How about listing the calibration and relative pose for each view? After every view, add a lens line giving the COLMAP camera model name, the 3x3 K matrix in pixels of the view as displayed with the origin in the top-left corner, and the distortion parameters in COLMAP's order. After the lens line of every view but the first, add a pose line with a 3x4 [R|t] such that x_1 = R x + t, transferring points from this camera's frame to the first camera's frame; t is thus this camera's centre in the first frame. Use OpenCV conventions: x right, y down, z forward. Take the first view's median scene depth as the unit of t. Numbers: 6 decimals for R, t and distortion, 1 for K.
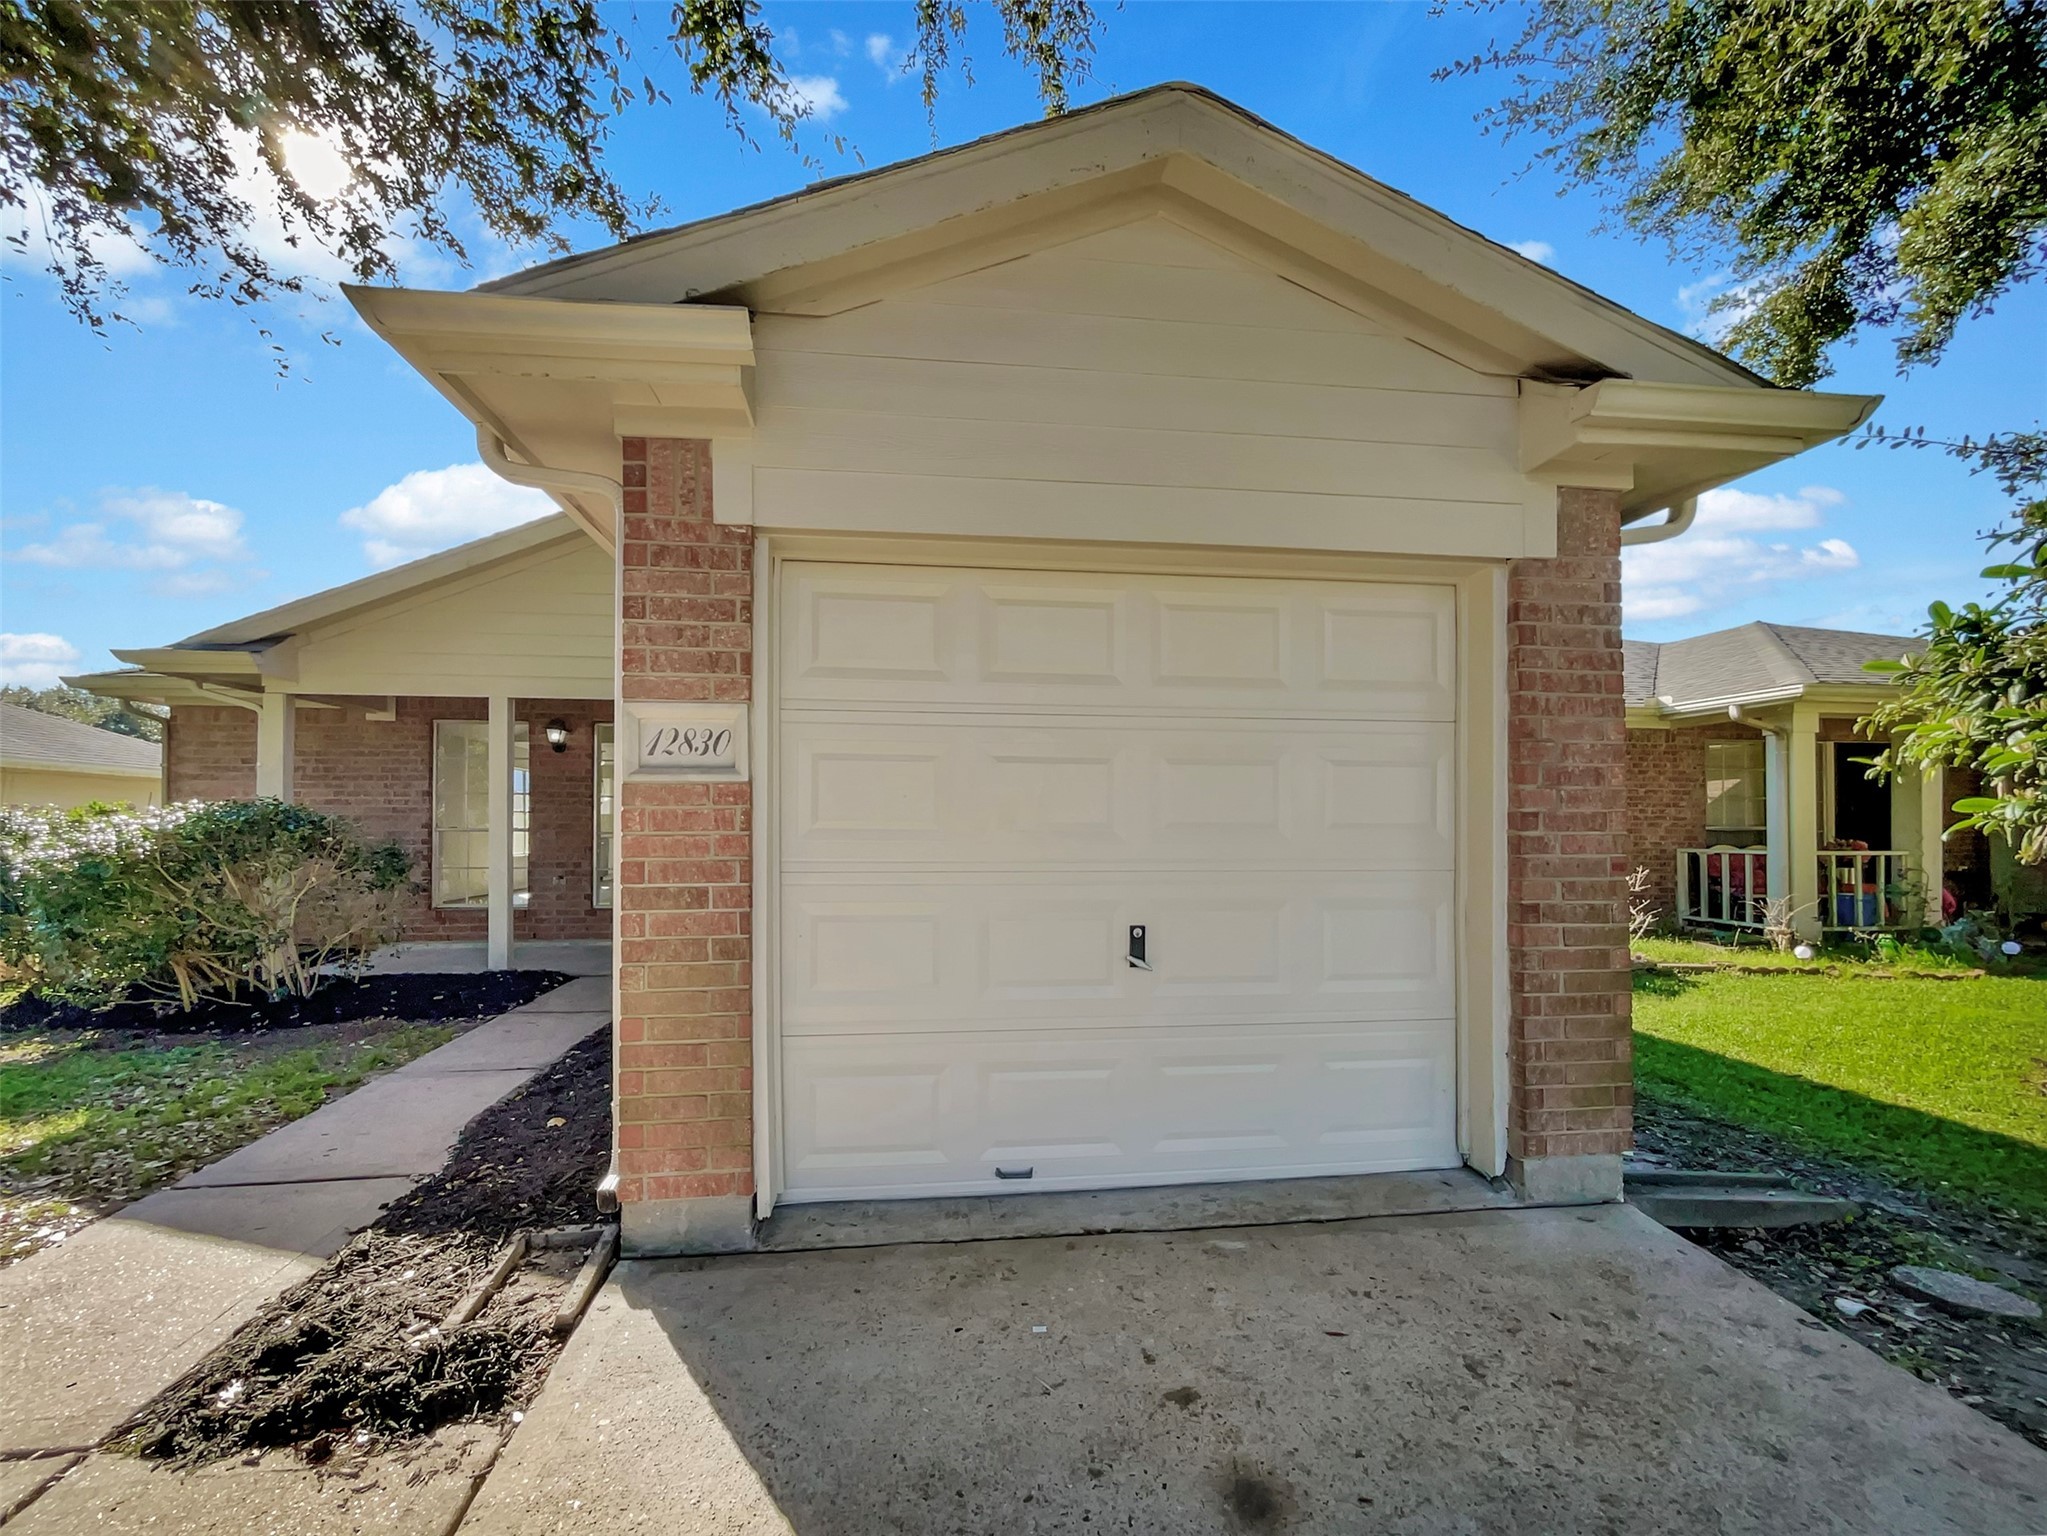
lens RADIAL K [[832.9, 0, 1023.5], [0, 832.9, 768.0], [0, 0, 1]] dist [0.001415, 0.000103]
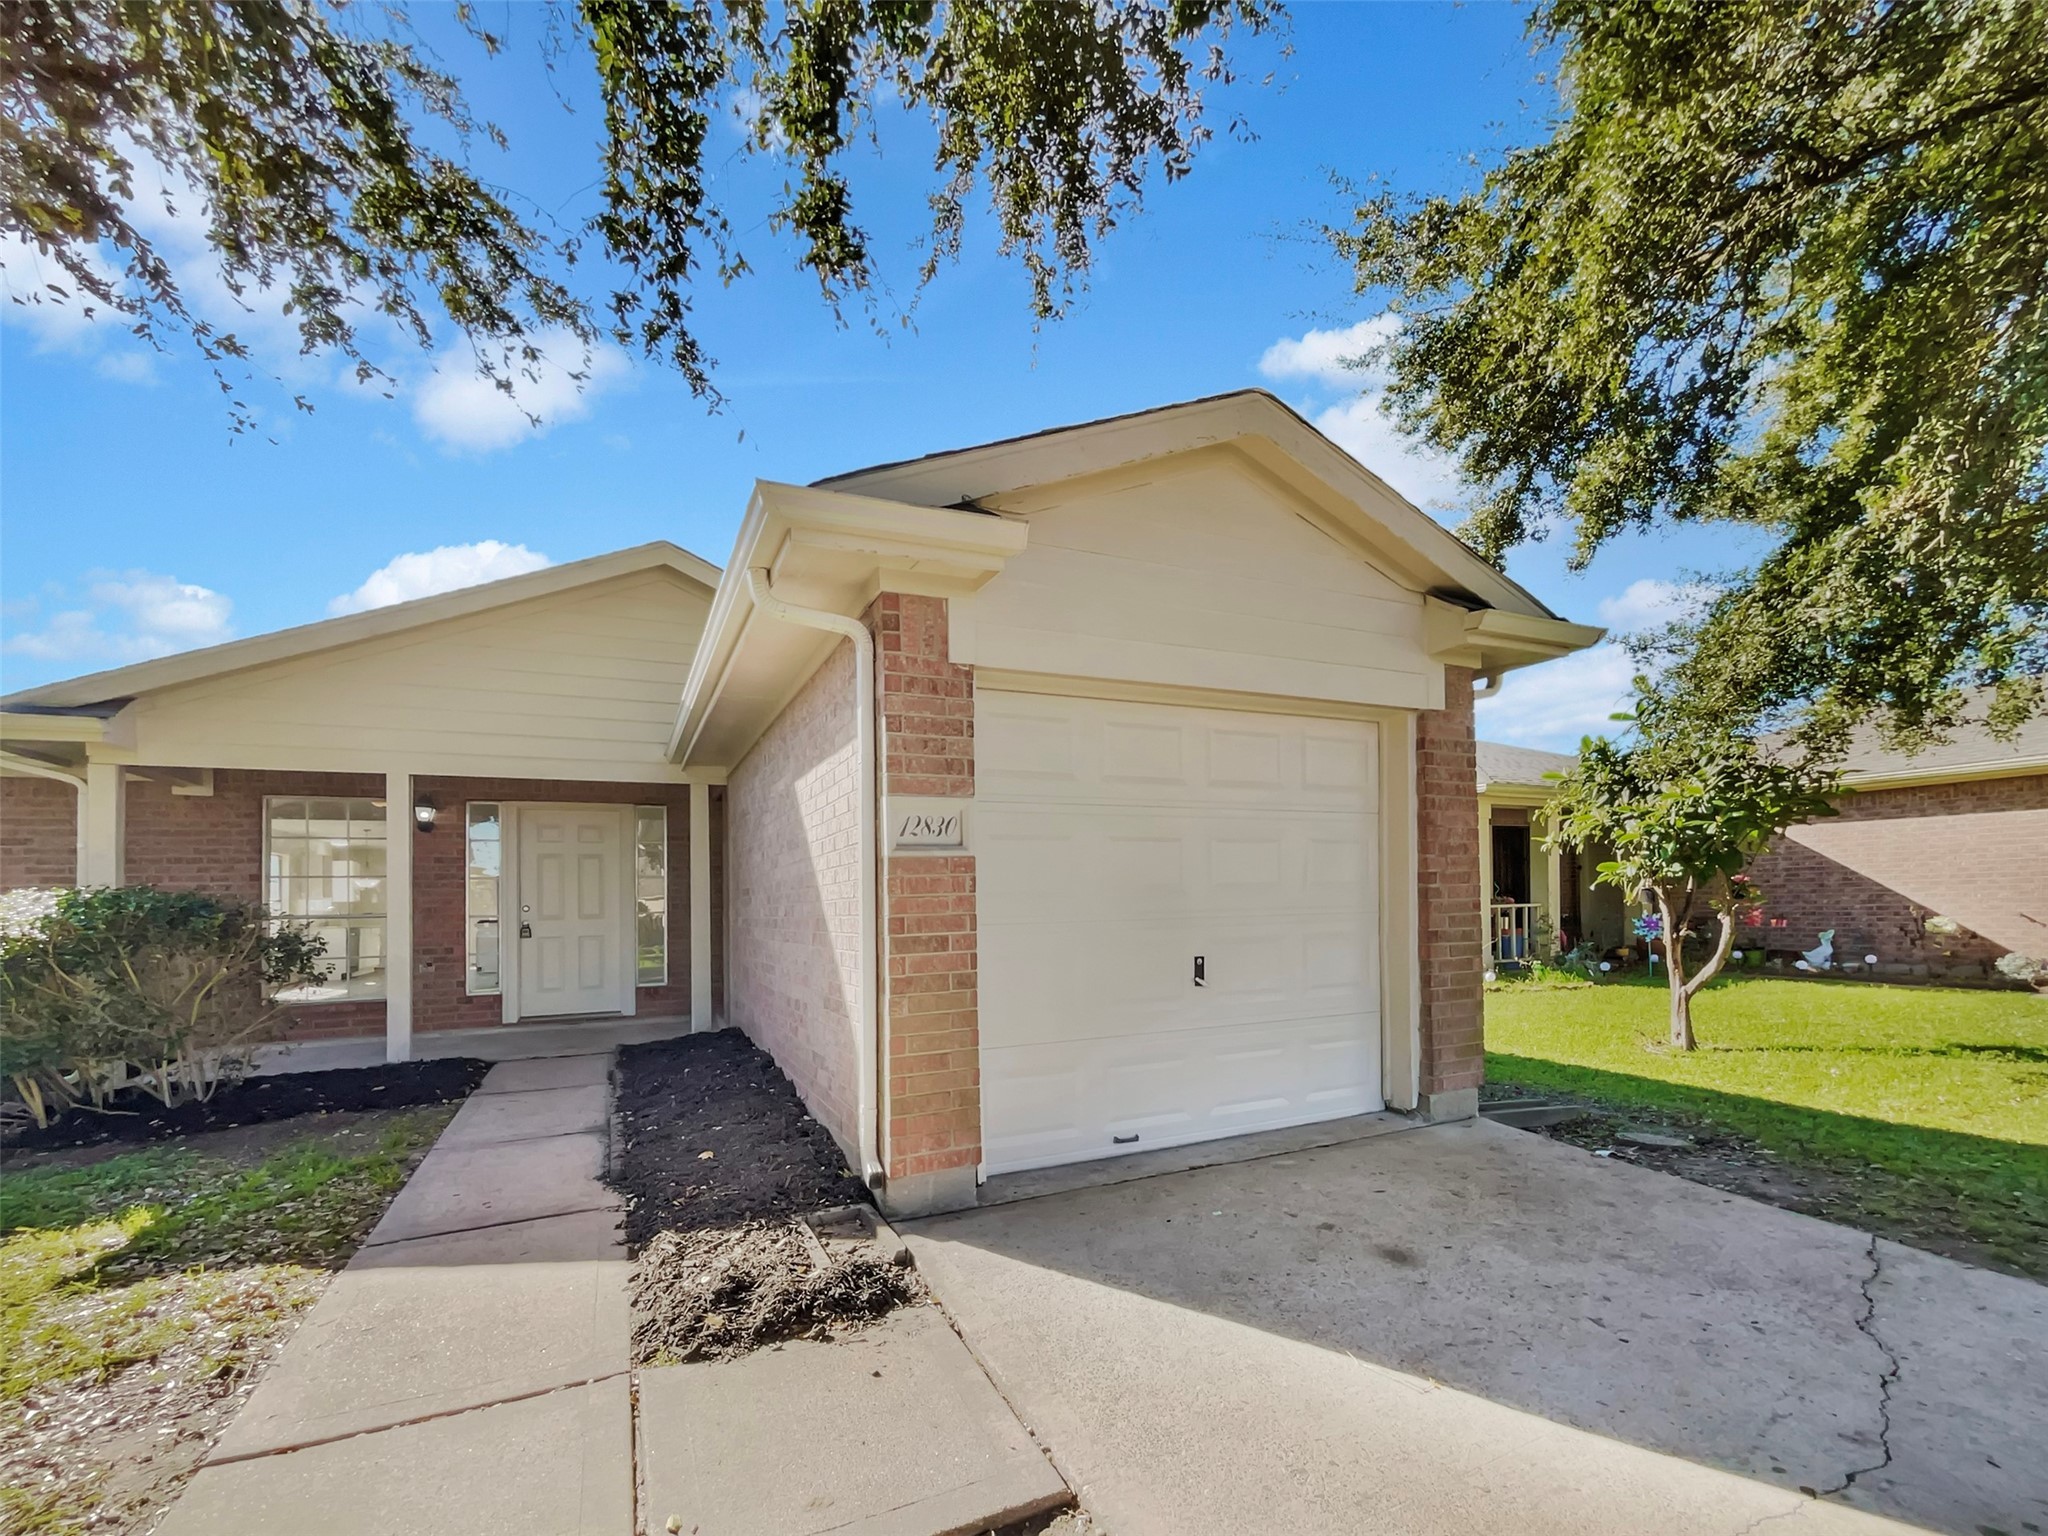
lens RADIAL K [[823.3, 0, 1023.0], [0, 823.3, 841.3], [0, 0, 1]] dist [0.000056, -0.000029]
pose [[0.958417, -0.002459, 0.285361, -0.557204], [0.004364, 0.999972, -0.006043, 0.001087], [-0.285338, 0.007037, 0.958401, -0.257351]]
